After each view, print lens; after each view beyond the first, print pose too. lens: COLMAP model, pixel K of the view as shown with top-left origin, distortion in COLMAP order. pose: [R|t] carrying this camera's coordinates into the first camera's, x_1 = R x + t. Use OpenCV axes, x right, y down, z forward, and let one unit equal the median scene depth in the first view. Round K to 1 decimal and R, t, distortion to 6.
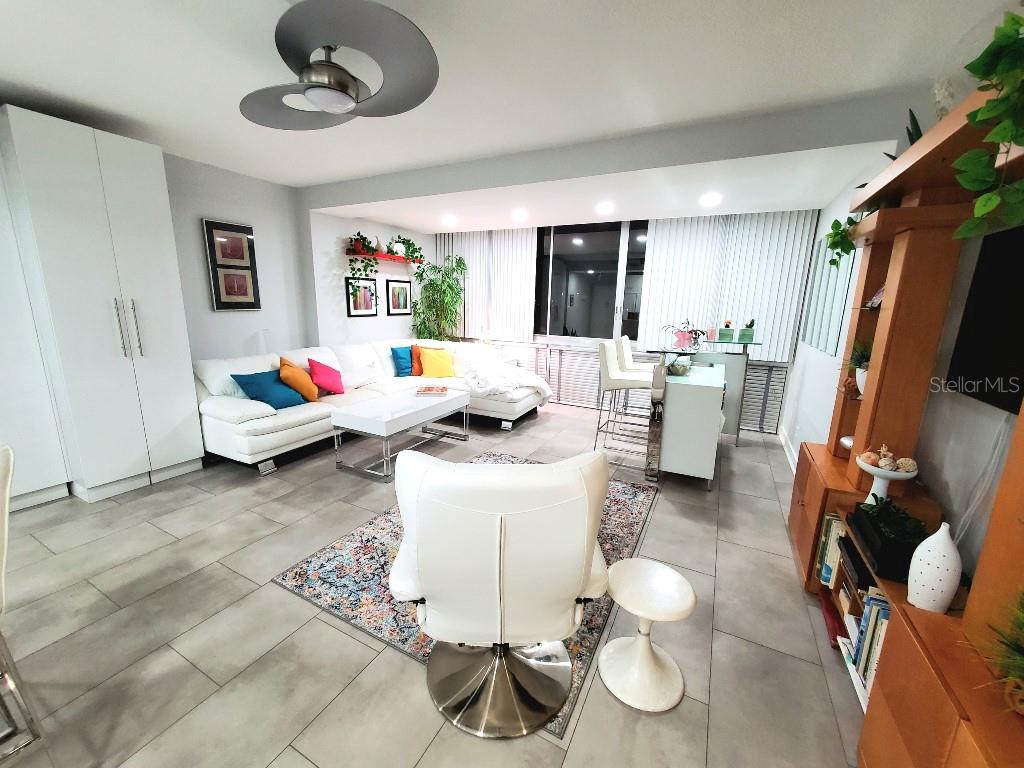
lens RADIAL K [[407.1, 0, 509.6], [0, 407.1, 386.7], [0, 0, 1]] dist [0.001522, -0.000825]
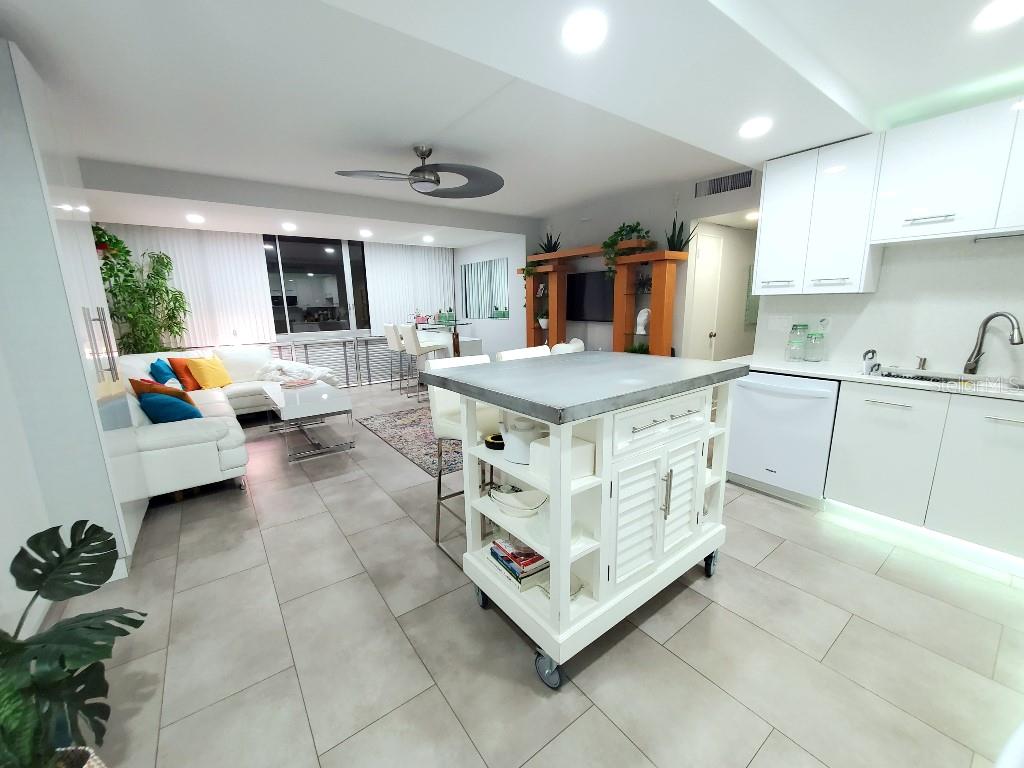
lens RADIAL K [[407.1, 0, 511.2], [0, 407.1, 386.3], [0, 0, 1]] dist [0.001522, -0.000825]
pose [[0.431774, -0.213403, 0.876374, -0.894356], [0.216146, 0.967779, 0.129169, -0.001071], [-0.875701, 0.133653, 0.463988, -0.018901]]
